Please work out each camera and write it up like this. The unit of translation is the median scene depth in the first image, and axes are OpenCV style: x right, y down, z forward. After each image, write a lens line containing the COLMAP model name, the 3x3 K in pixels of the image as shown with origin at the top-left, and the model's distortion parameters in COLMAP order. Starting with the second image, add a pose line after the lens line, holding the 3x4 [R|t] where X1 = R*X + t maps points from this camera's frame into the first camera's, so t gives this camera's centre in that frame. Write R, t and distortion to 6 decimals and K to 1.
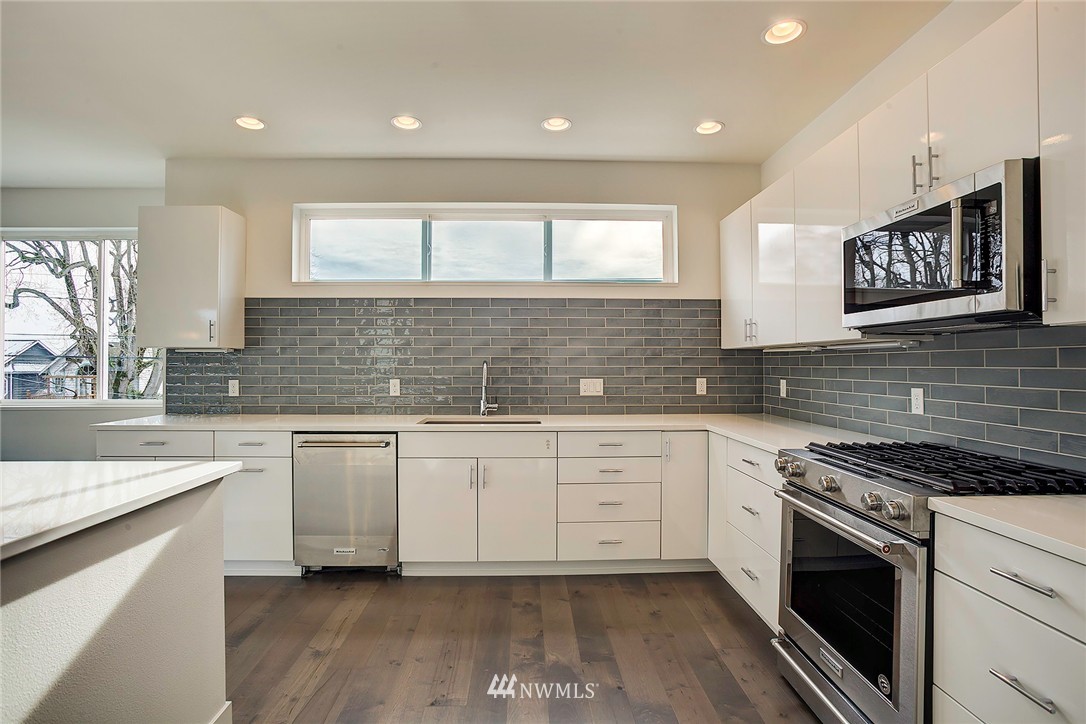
lens RADIAL K [[528.9, 0, 543.0], [0, 528.9, 362.0], [0, 0, 1]] dist [-0.039438, 0.000119]
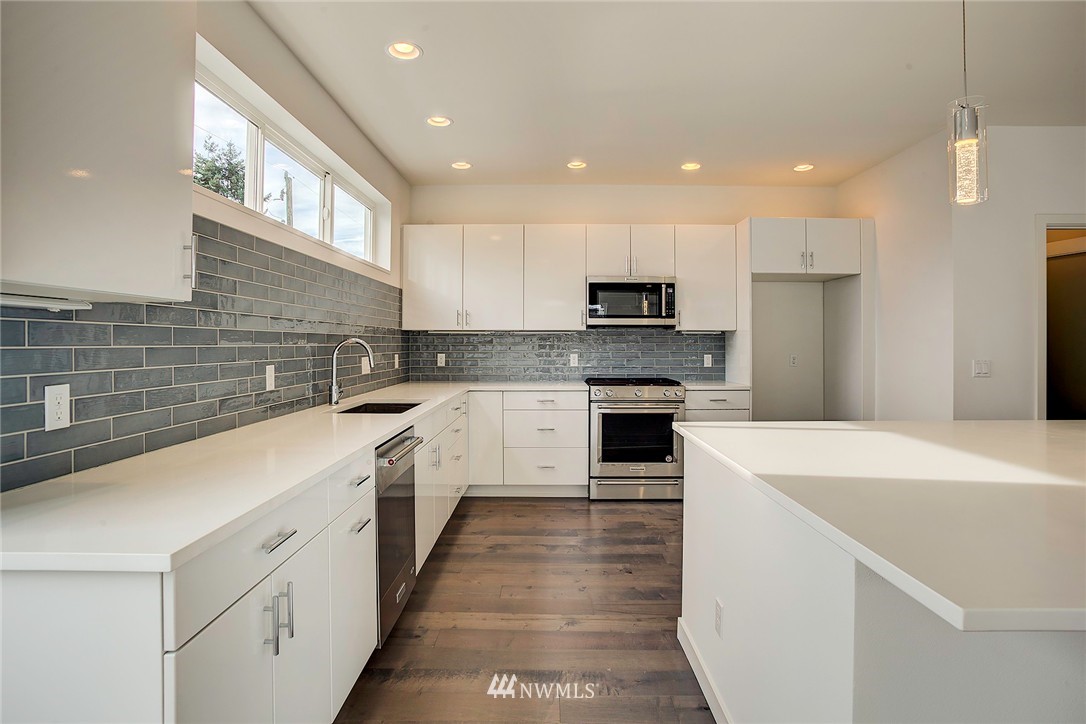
lens RADIAL K [[577.8, 0, 544.3], [0, 577.8, 341.3], [0, 0, 1]] dist [-0.002536, -0.000243]
pose [[0.031580, 0.001708, 0.999500, -1.271403], [-0.003260, 0.999993, -0.001606, 0.002968], [-0.999496, -0.003207, 0.031585, 0.815403]]
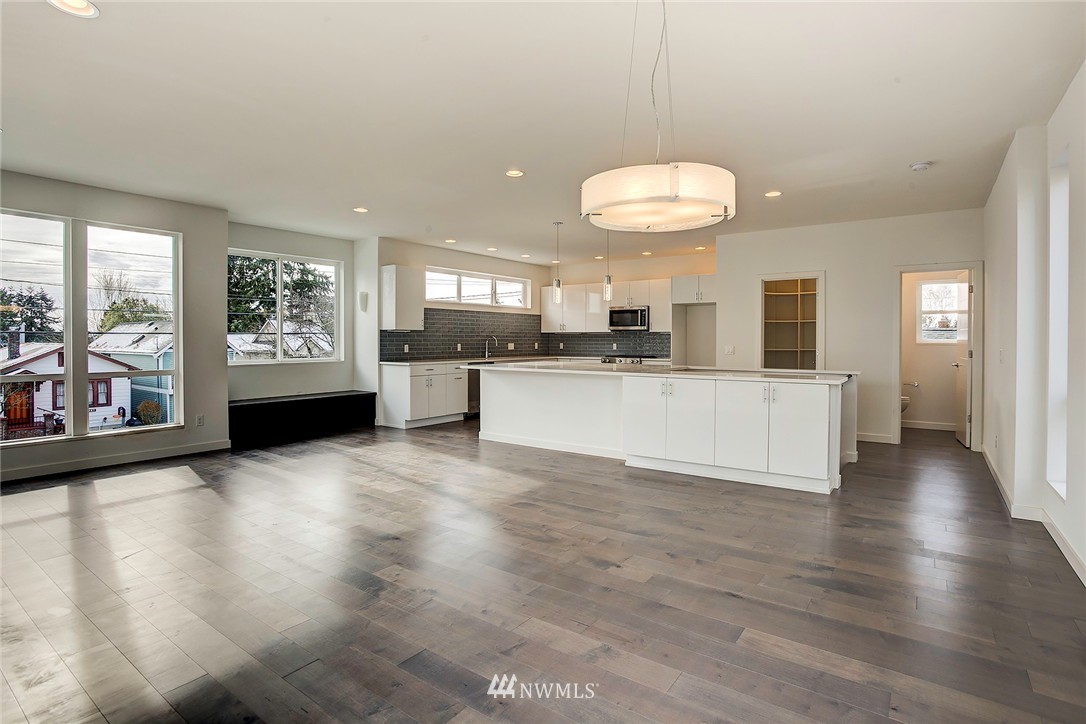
lens RADIAL K [[577.8, 0, 544.3], [0, 577.8, 341.3], [0, 0, 1]] dist [-0.002536, -0.000243]
pose [[0.598592, -0.002341, 0.801050, -2.753570], [-0.003568, 0.999978, 0.005589, 0.005687], [-0.801046, -0.006204, 0.598571, -1.119093]]
